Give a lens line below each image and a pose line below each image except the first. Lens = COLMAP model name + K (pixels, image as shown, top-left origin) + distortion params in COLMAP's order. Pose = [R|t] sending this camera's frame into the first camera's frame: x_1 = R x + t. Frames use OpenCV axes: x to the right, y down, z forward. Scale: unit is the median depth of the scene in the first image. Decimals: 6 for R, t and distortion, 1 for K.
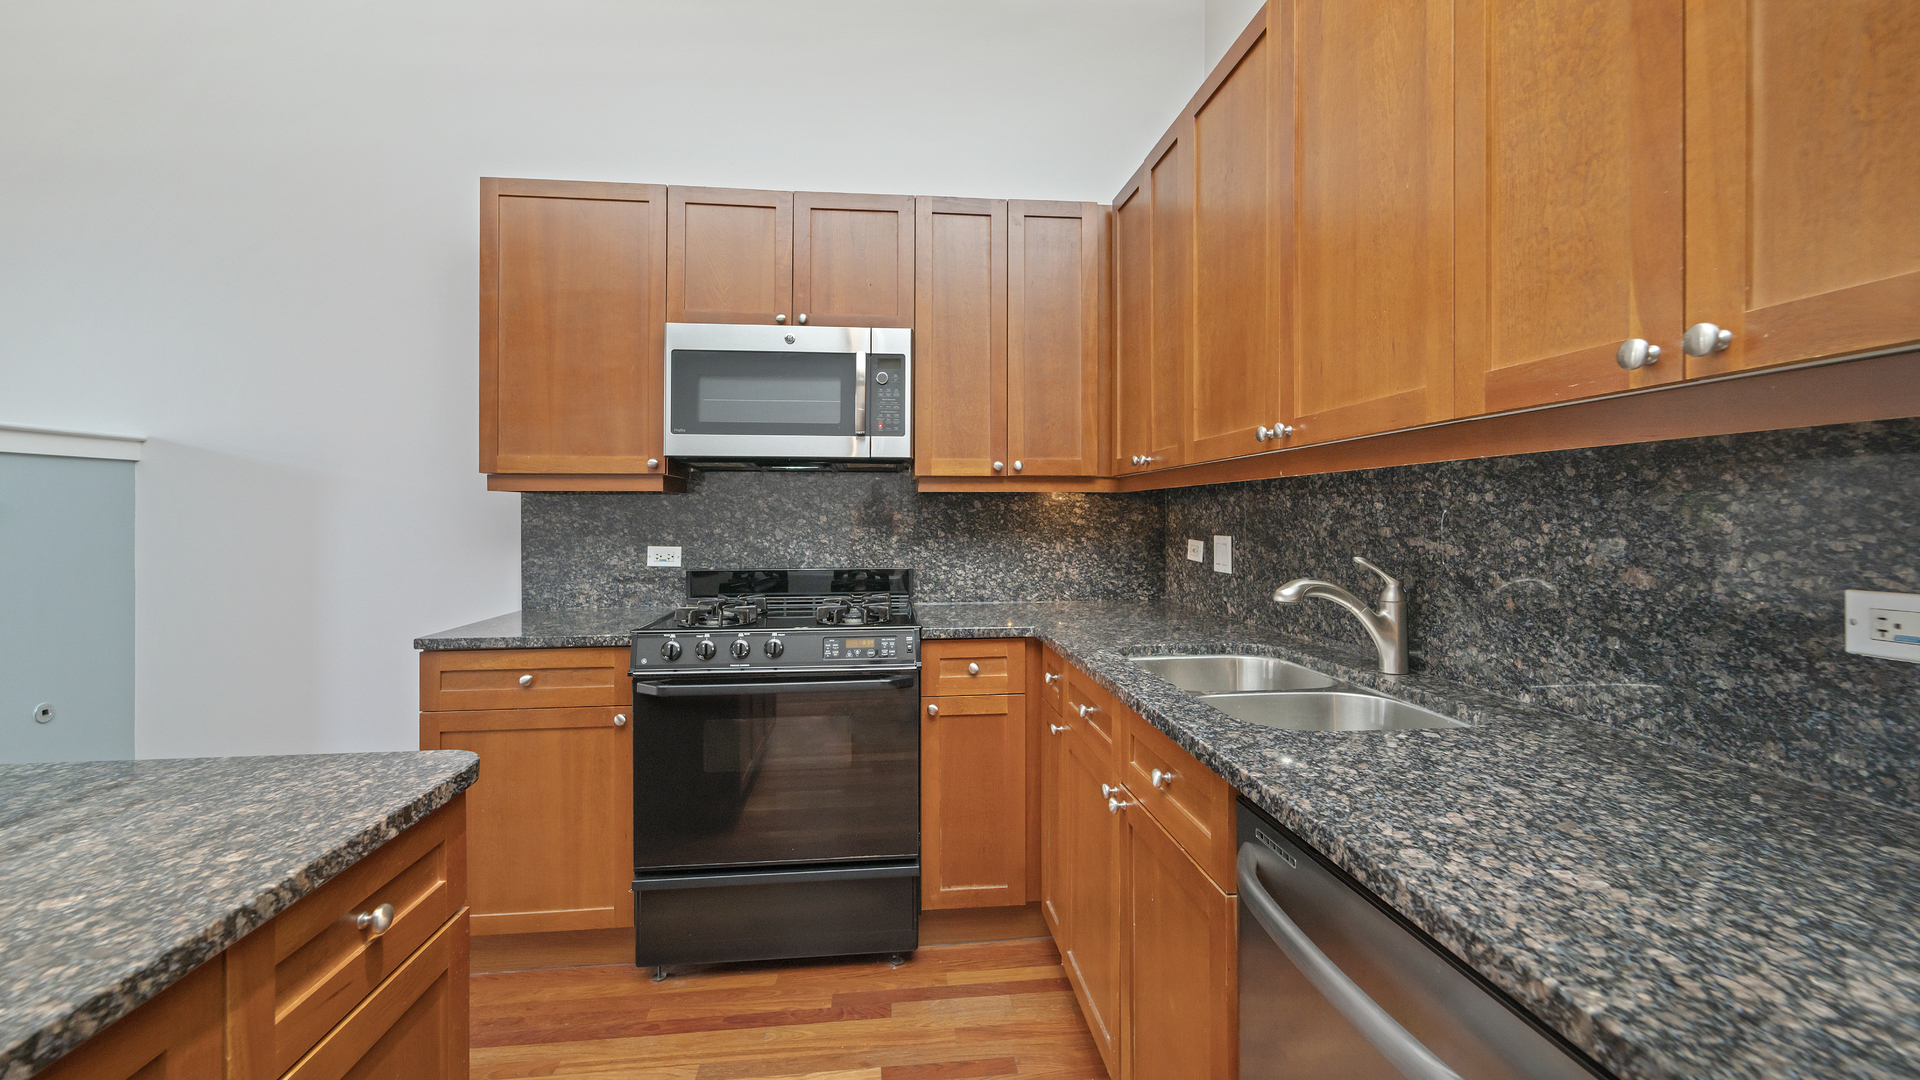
lens RADIAL K [[788.5, 0, 961.2], [0, 788.5, 514.1], [0, 0, 1]] dist [-0.002999, -0.000281]
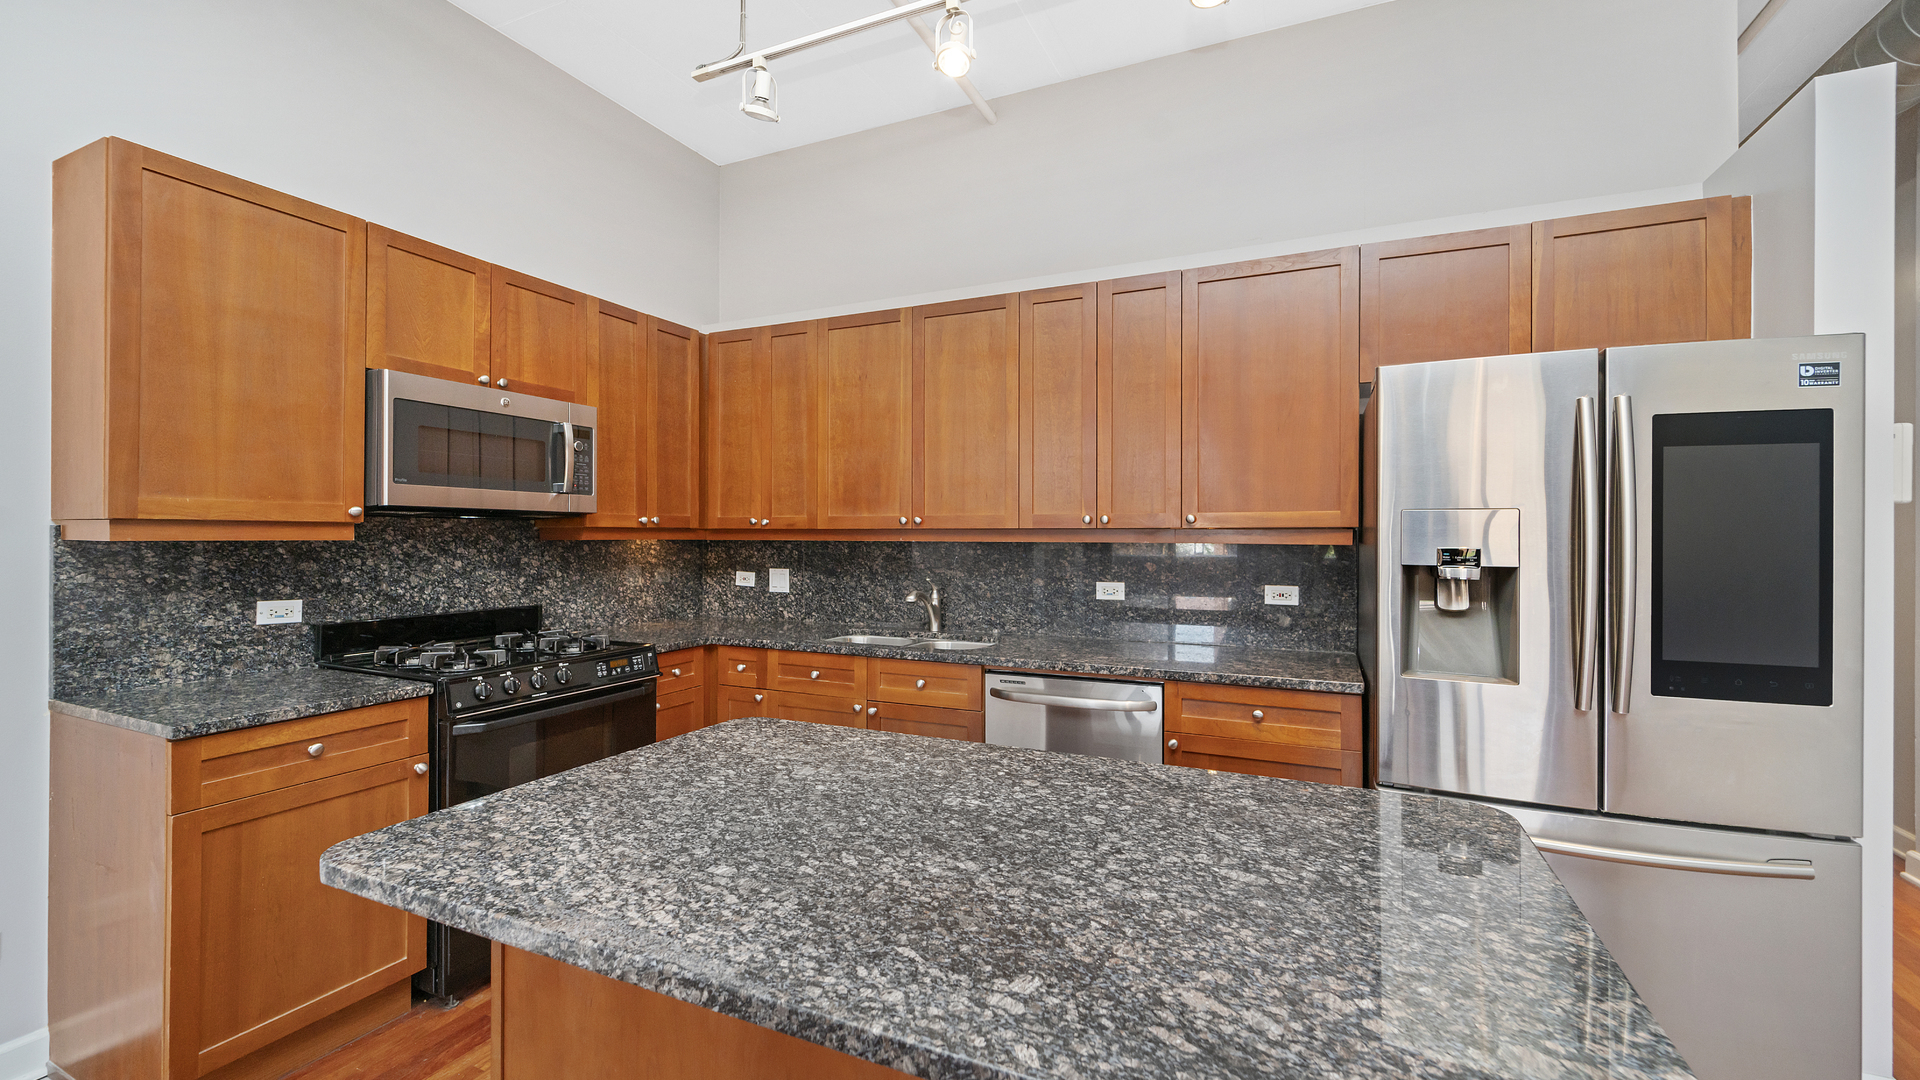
lens RADIAL K [[788.5, 0, 961.3], [0, 788.5, 539.7], [0, 0, 1]] dist [-0.002999, -0.000281]
pose [[0.502390, -0.000376, 0.864641, -0.763040], [-0.007087, 0.999965, 0.004552, -0.036483], [-0.864612, -0.008414, 0.502369, -0.094632]]
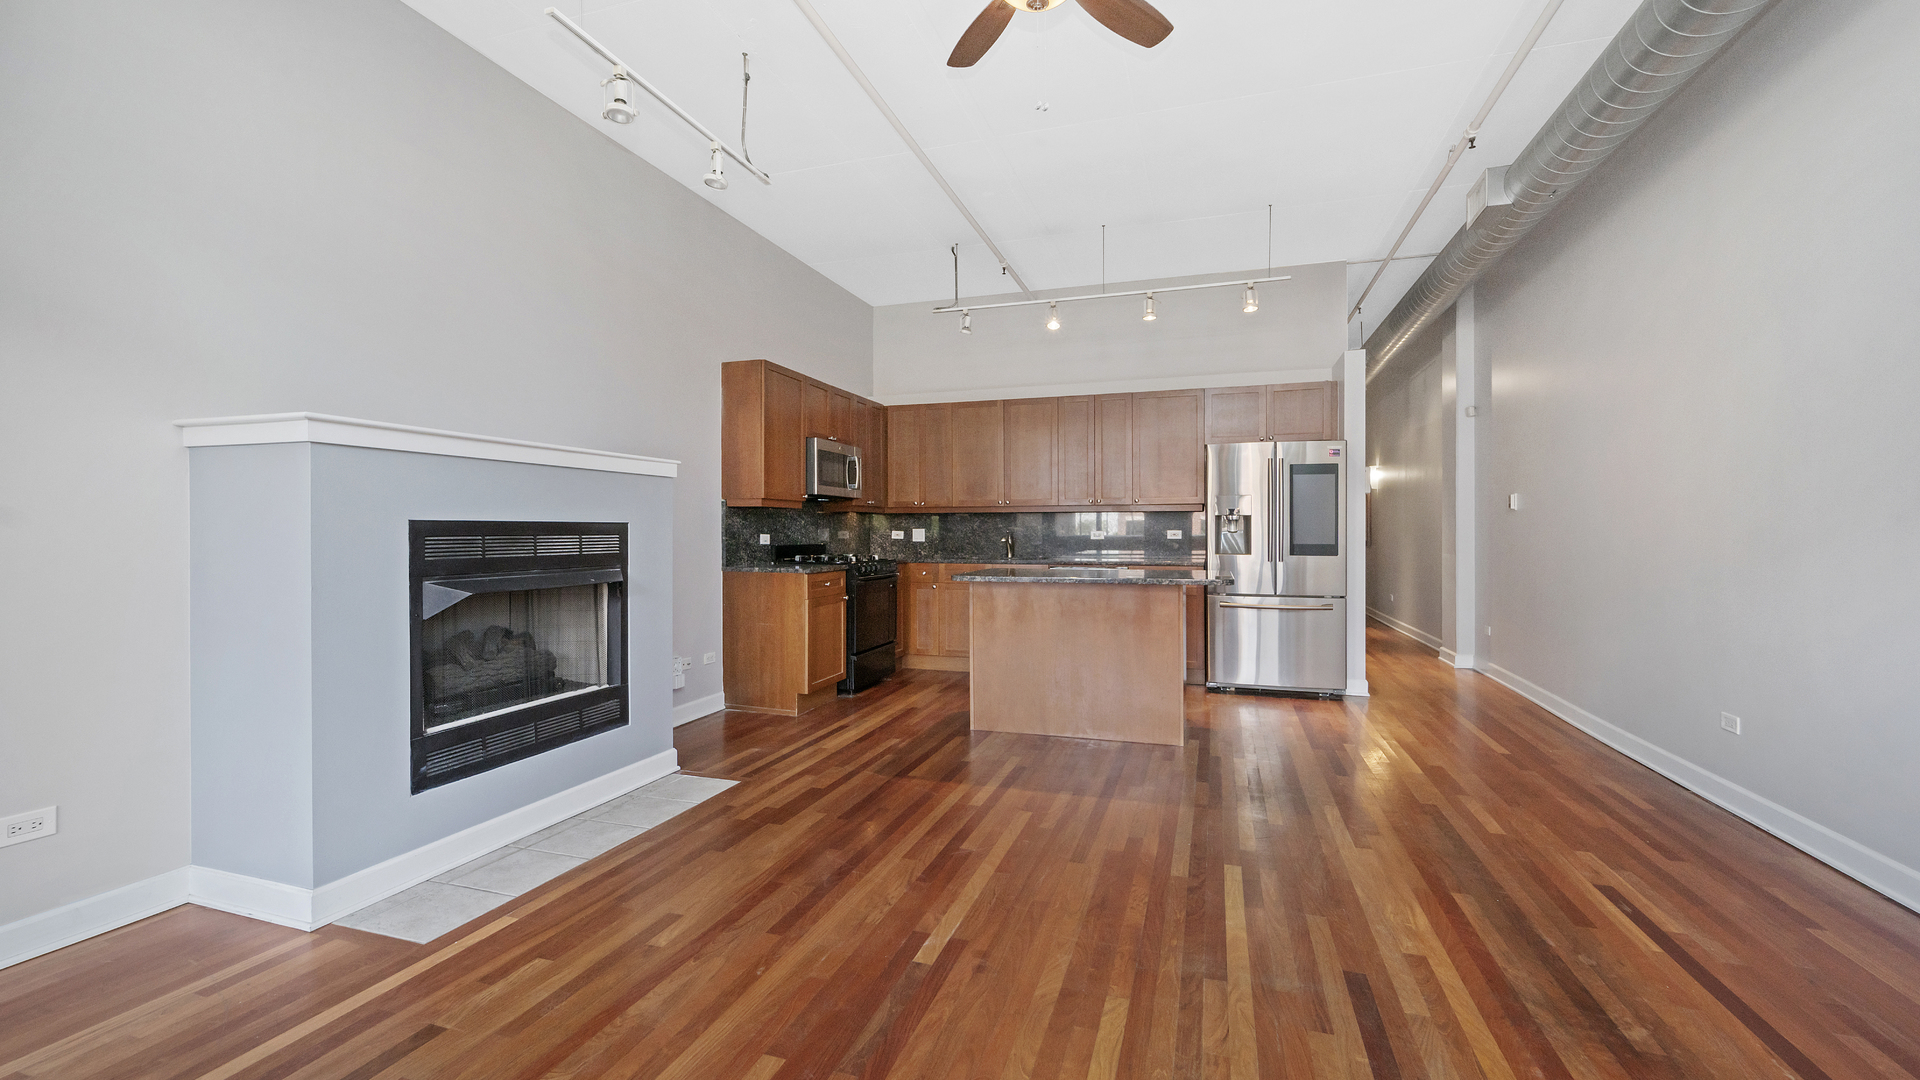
lens RADIAL K [[788.5, 0, 954.9], [0, 788.5, 539.2], [0, 0, 1]] dist [-0.002999, -0.000281]
pose [[0.408094, -0.008277, 0.912902, -2.091966], [-0.002583, 0.999944, 0.010221, 0.031646], [-0.912936, -0.006529, 0.408050, -0.303554]]
